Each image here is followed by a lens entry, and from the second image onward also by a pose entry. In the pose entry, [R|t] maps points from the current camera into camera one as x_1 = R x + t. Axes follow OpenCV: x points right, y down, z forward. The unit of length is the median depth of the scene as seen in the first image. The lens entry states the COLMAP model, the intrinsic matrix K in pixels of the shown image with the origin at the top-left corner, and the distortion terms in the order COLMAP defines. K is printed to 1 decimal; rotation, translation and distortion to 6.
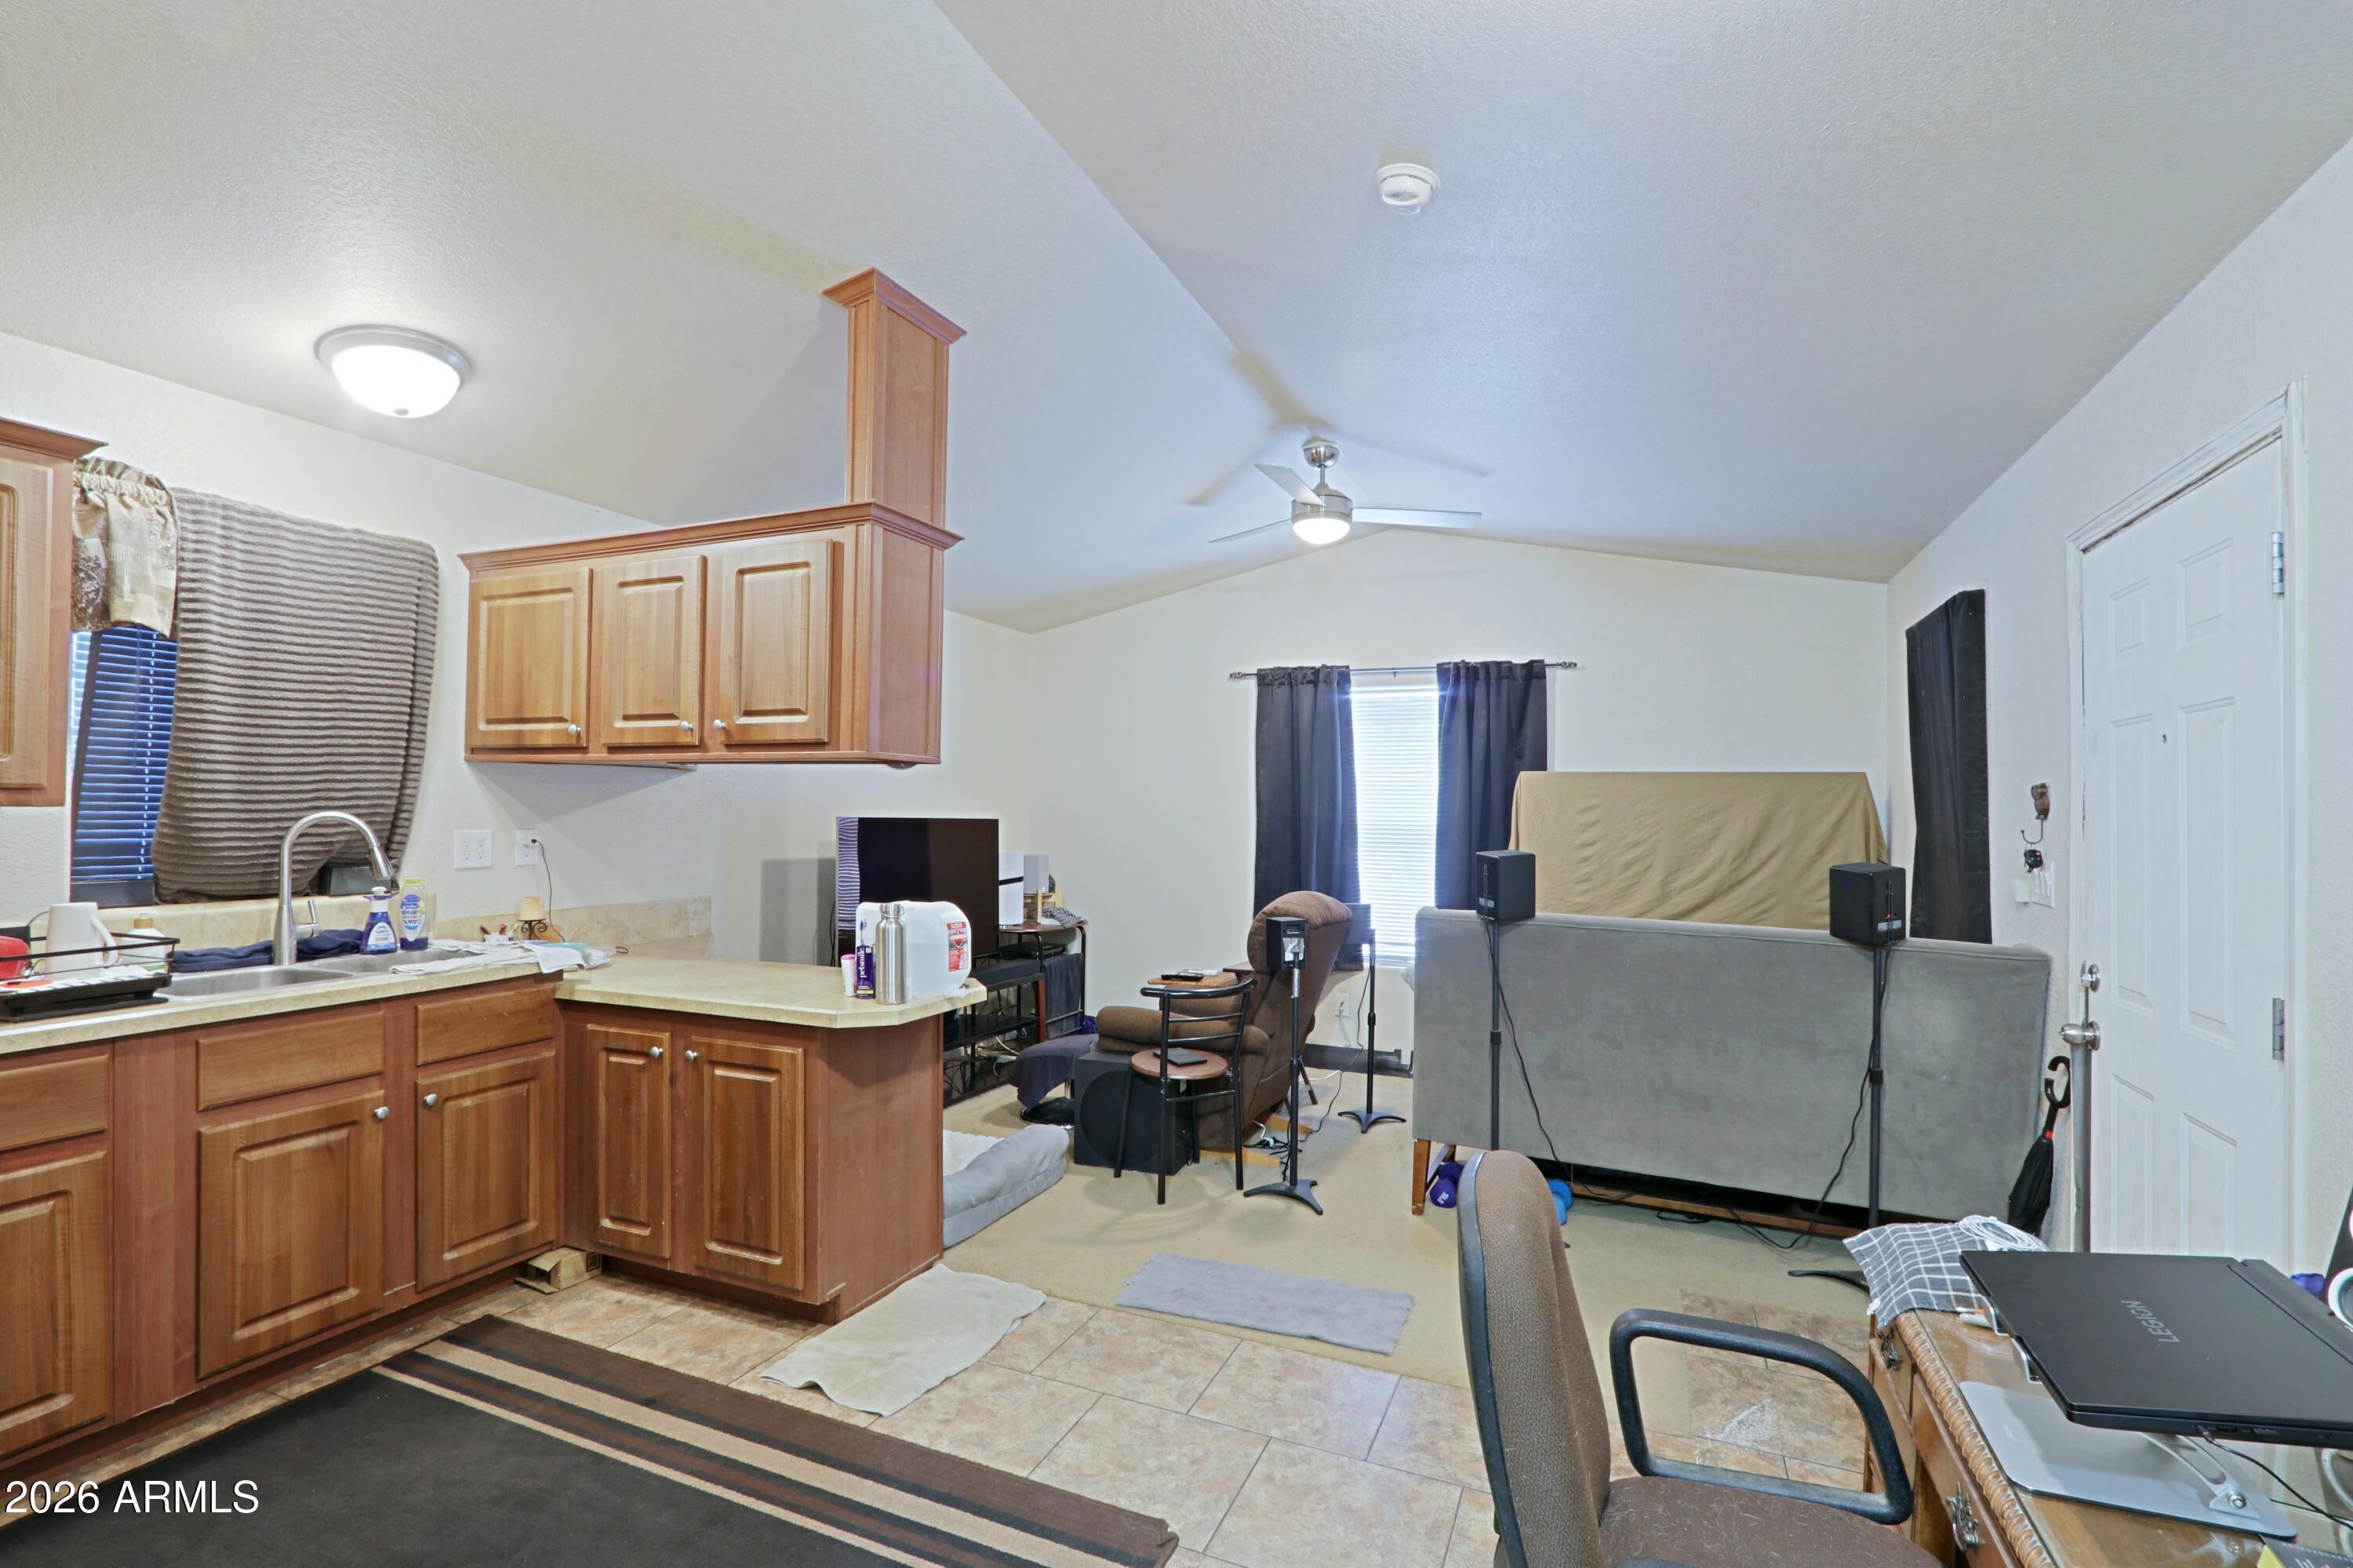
lens RADIAL K [[1088.4, 0, 1163.4], [0, 1088.4, 796.7], [0, 0, 1]] dist [-0.028372, 0.006079]
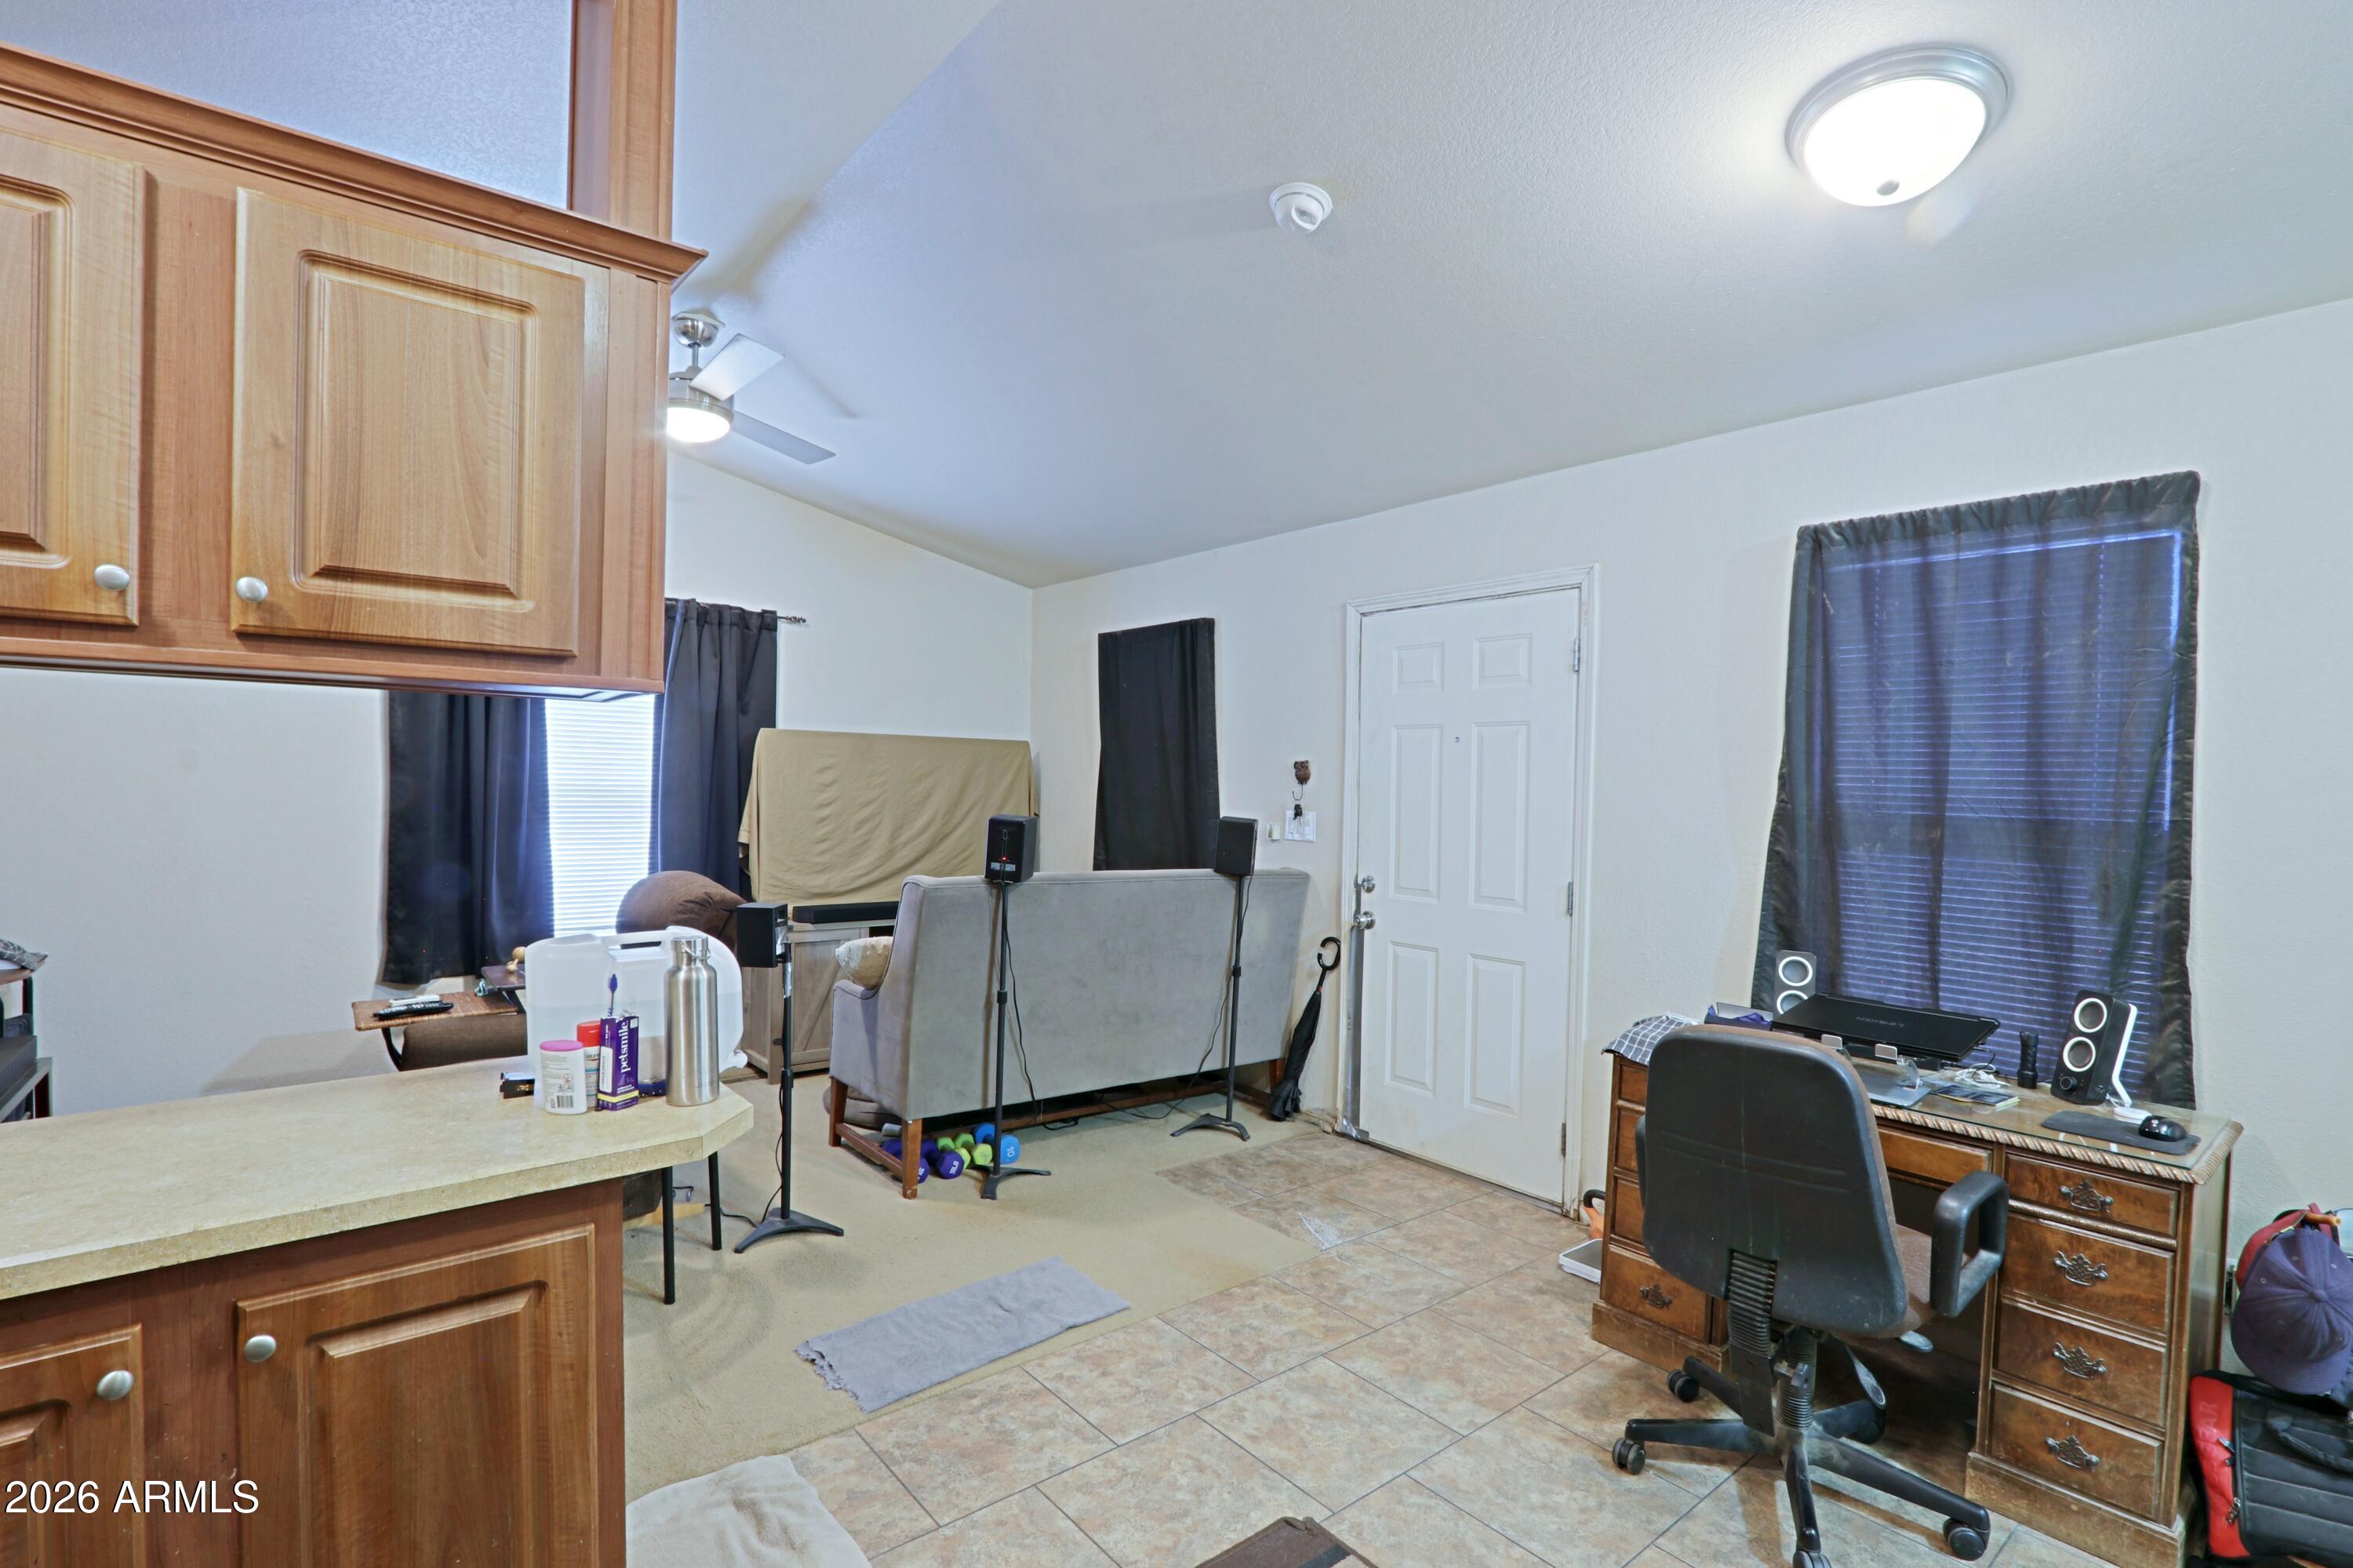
lens RADIAL K [[1088.4, 0, 1163.4], [0, 1088.4, 796.7], [0, 0, 1]] dist [-0.028372, 0.006079]
pose [[0.456250, -0.016775, 0.889693, -0.362606], [-0.025242, 0.999176, 0.031784, -0.002869], [-0.889493, -0.036959, 0.455451, 0.271647]]
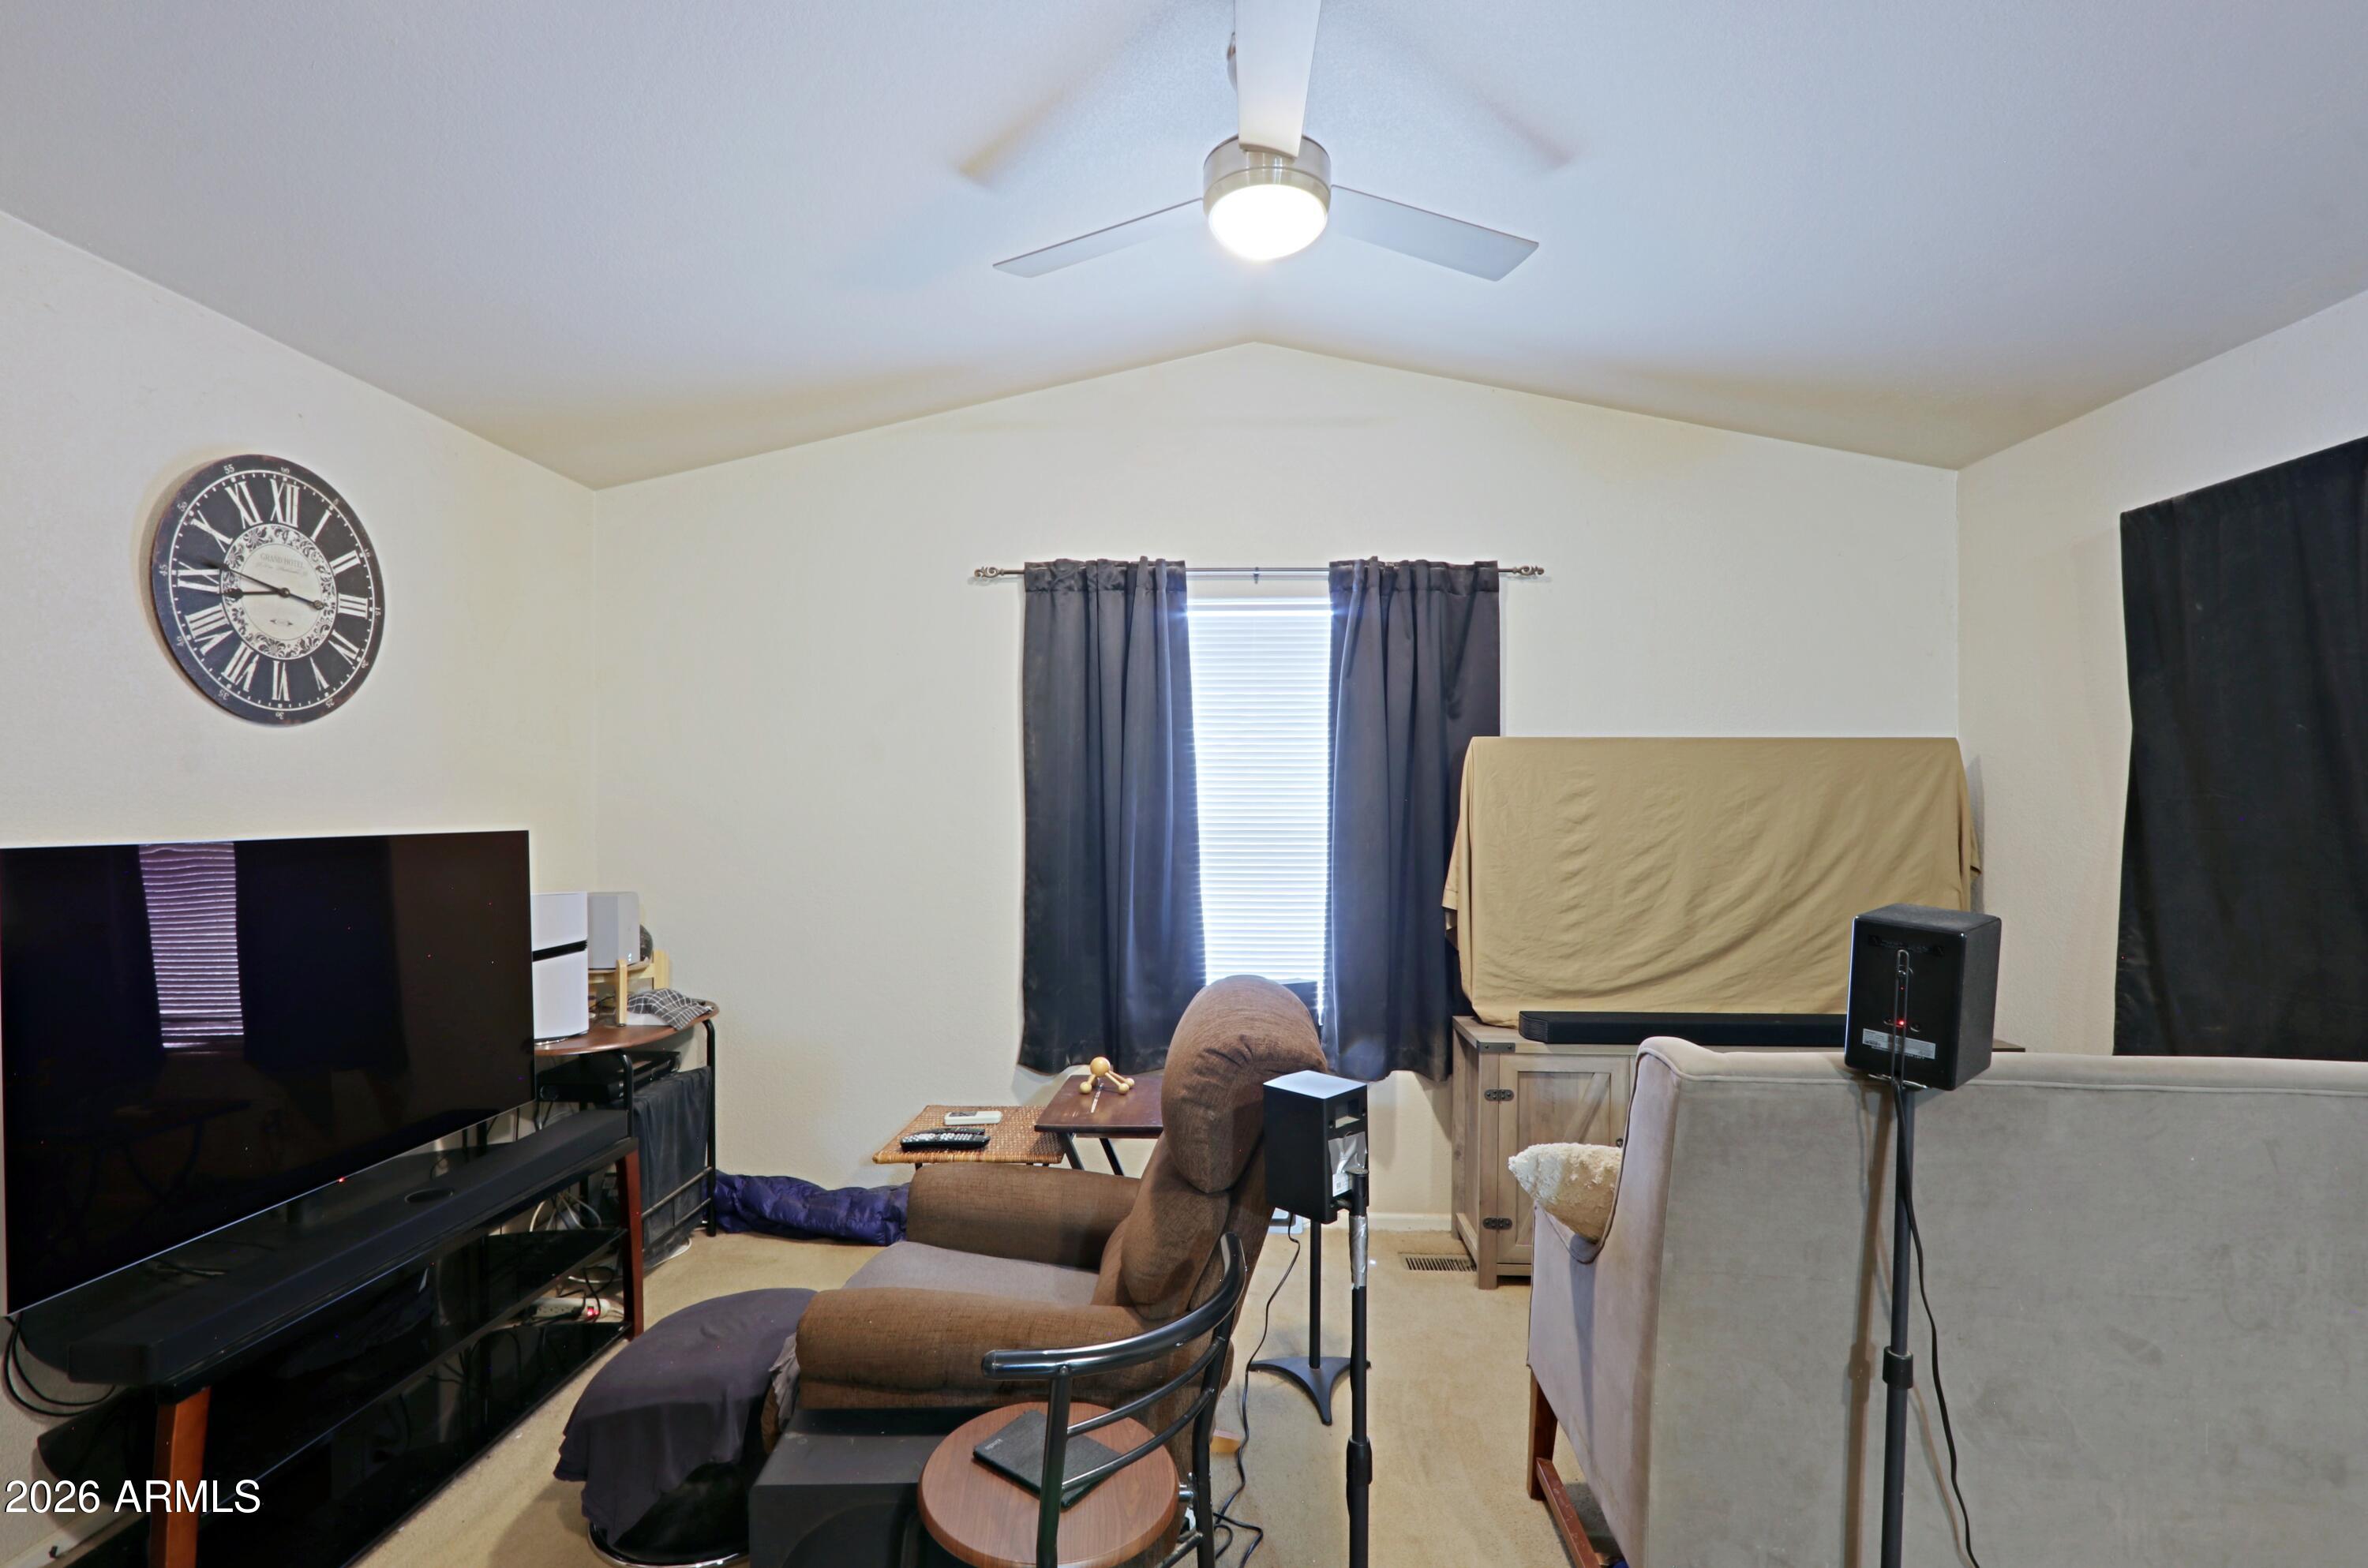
lens RADIAL K [[1104.2, 0, 1173.5], [0, 1104.2, 806.2], [0, 0, 1]] dist [-0.012630, 0.000612]
pose [[0.935887, -0.016509, 0.351913, -0.059384], [0.008394, 0.999663, 0.024575, -0.000603], [-0.352200, -0.020046, 0.935710, 0.483997]]
